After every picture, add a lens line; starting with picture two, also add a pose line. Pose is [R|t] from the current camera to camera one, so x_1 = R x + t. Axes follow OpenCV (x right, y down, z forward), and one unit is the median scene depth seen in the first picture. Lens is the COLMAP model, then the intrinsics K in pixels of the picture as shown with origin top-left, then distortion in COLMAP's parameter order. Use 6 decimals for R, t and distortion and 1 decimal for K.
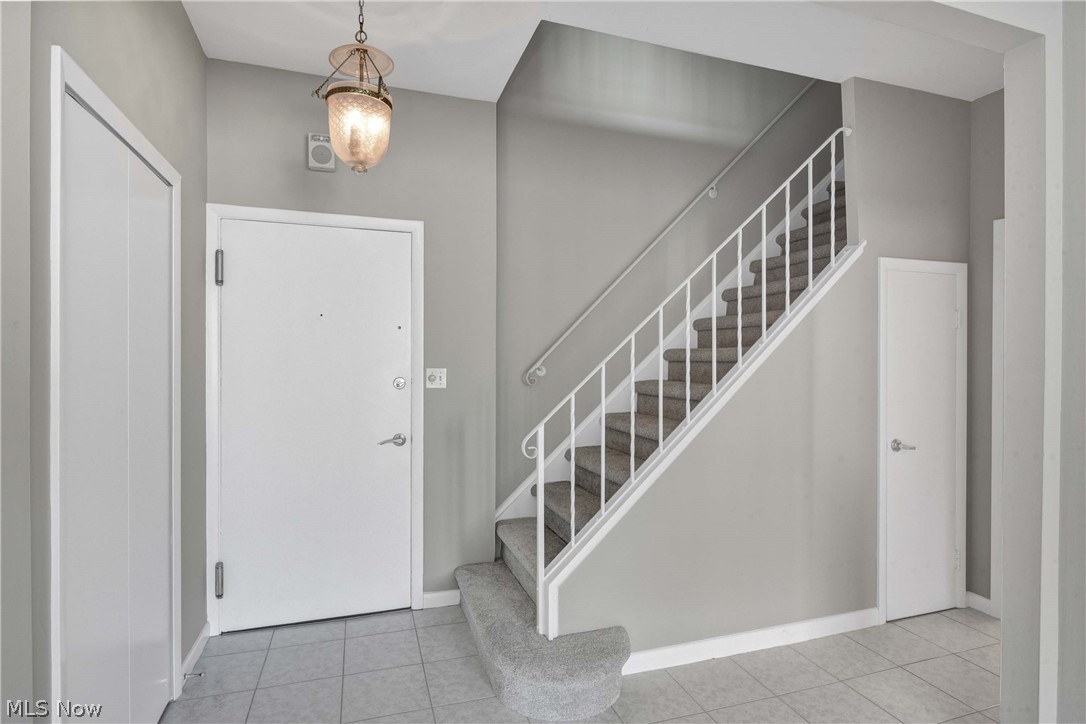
lens RADIAL K [[568.9, 0, 554.8], [0, 568.9, 362.3], [0, 0, 1]] dist [0.008246, -0.005424]
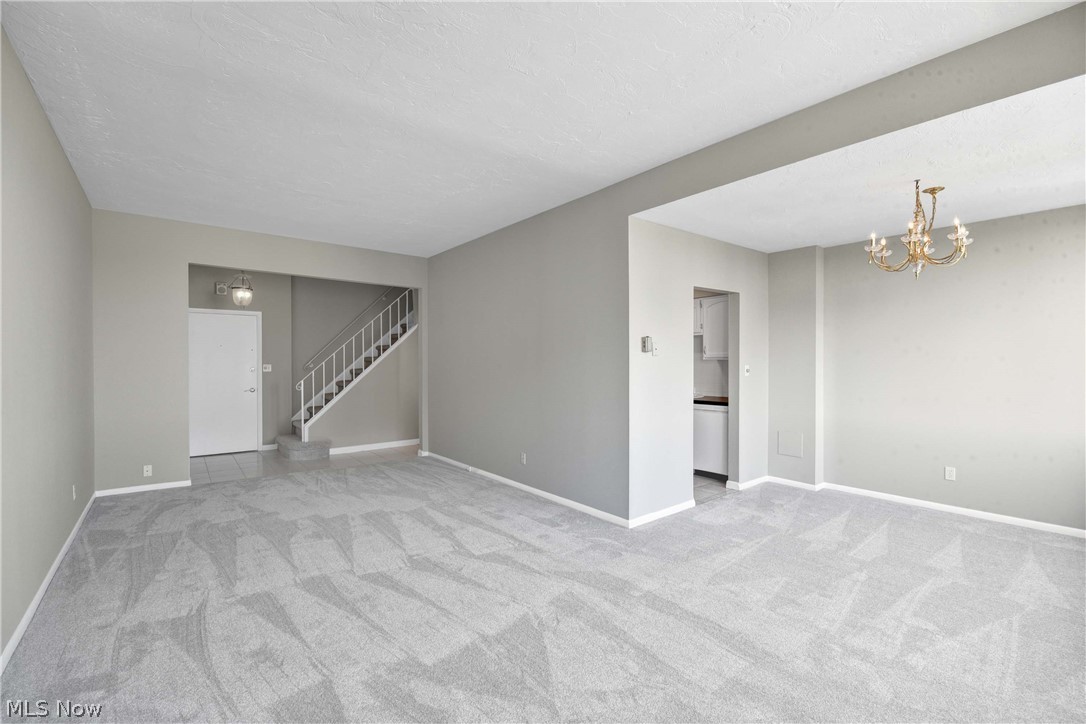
lens RADIAL K [[481.7, 0, 548.3], [0, 481.7, 360.3], [0, 0, 1]] dist [-0.002562, -0.007085]
pose [[0.946555, -0.007802, 0.322449, 0.345695], [0.008876, 0.999959, -0.001862, 0.007691], [-0.322421, 0.004625, 0.946585, -1.719242]]
